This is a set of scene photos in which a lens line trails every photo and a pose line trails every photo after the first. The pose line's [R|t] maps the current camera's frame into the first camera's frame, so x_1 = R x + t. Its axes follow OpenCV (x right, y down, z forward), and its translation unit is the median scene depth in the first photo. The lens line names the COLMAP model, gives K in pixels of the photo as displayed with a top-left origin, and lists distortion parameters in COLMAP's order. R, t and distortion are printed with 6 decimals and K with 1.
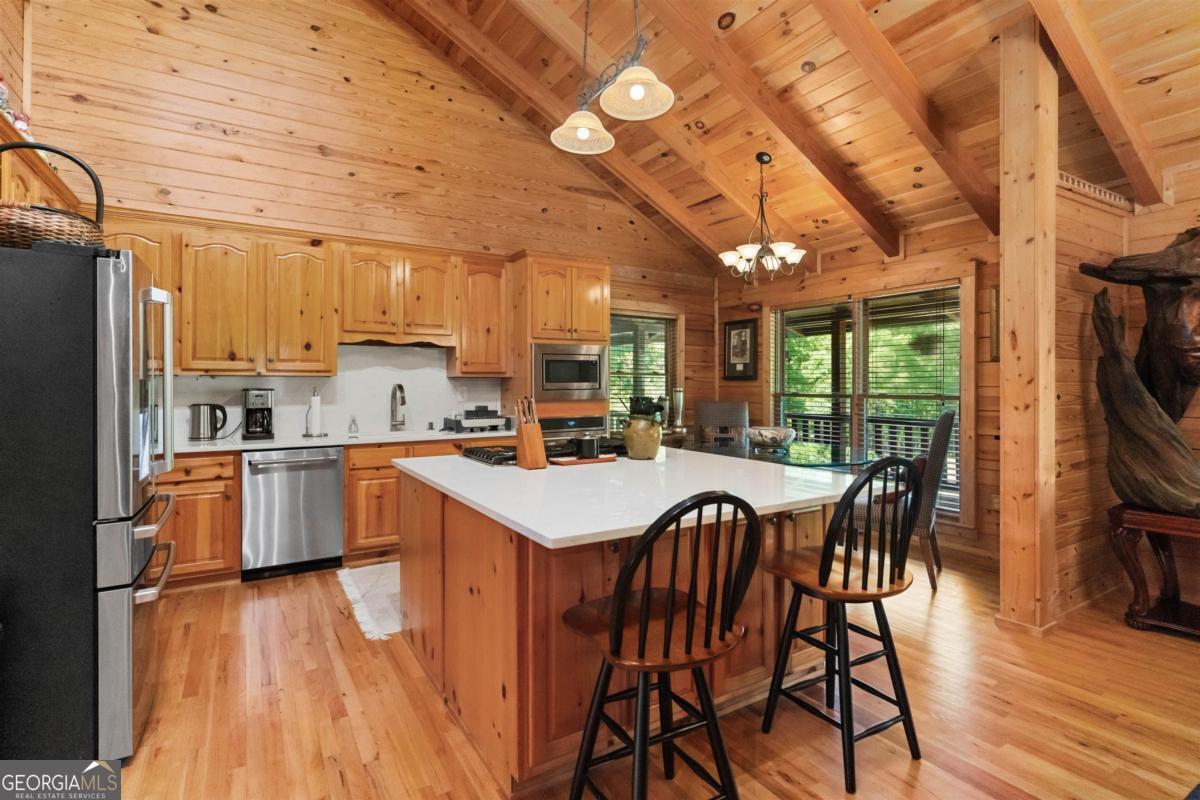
lens RADIAL K [[568.3, 0, 605.2], [0, 568.3, 382.8], [0, 0, 1]] dist [0.002665, 0.001073]
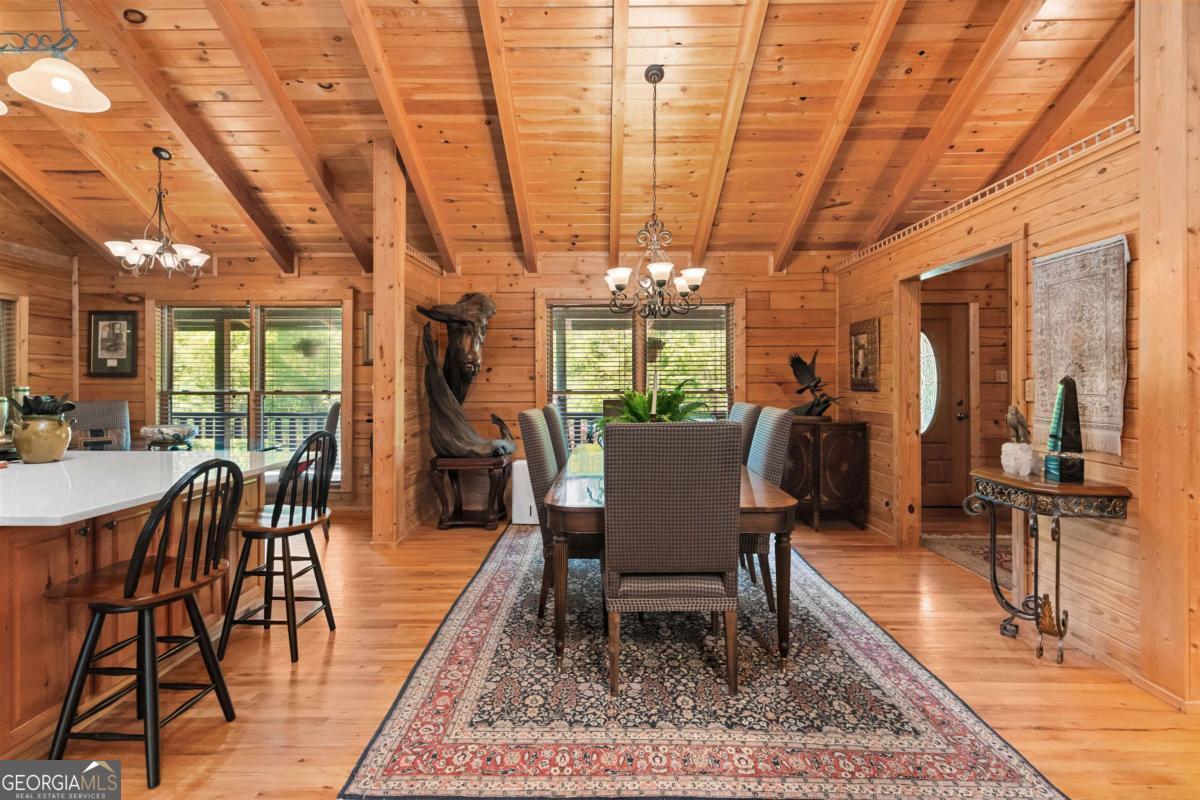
lens RADIAL K [[571.0, 0, 582.0], [0, 571.0, 381.6], [0, 0, 1]] dist [0.000576, 0.000375]
pose [[0.551430, 0.001774, 0.834219, -0.157237], [-0.003412, 0.999994, 0.000129, -0.001059], [-0.834214, -0.002917, 0.551433, -0.170563]]
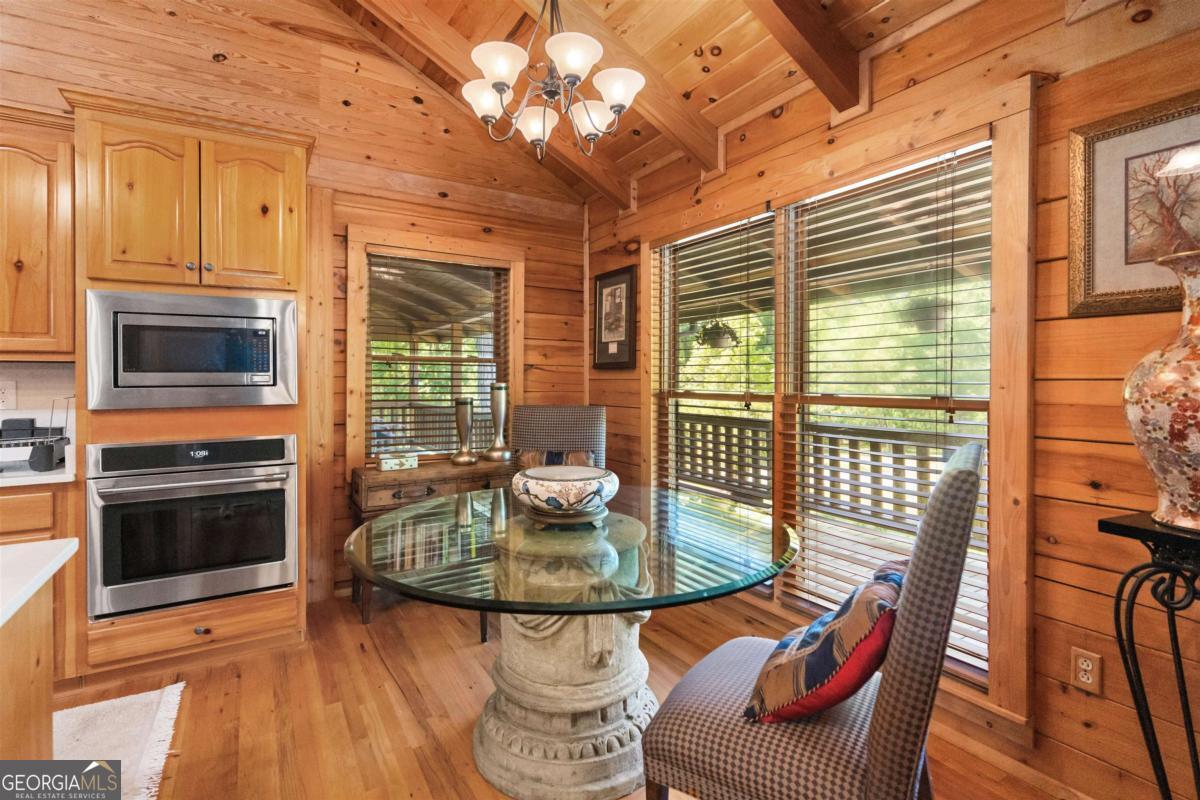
lens RADIAL K [[585.8, 0, 596.9], [0, 585.8, 381.2], [0, 0, 1]] dist [0.000903, 0.000336]
pose [[0.999974, -0.000860, -0.007196, 0.330727], [0.000915, 0.999970, 0.007660, 0.004299], [0.007190, -0.007667, 0.999945, 0.557190]]
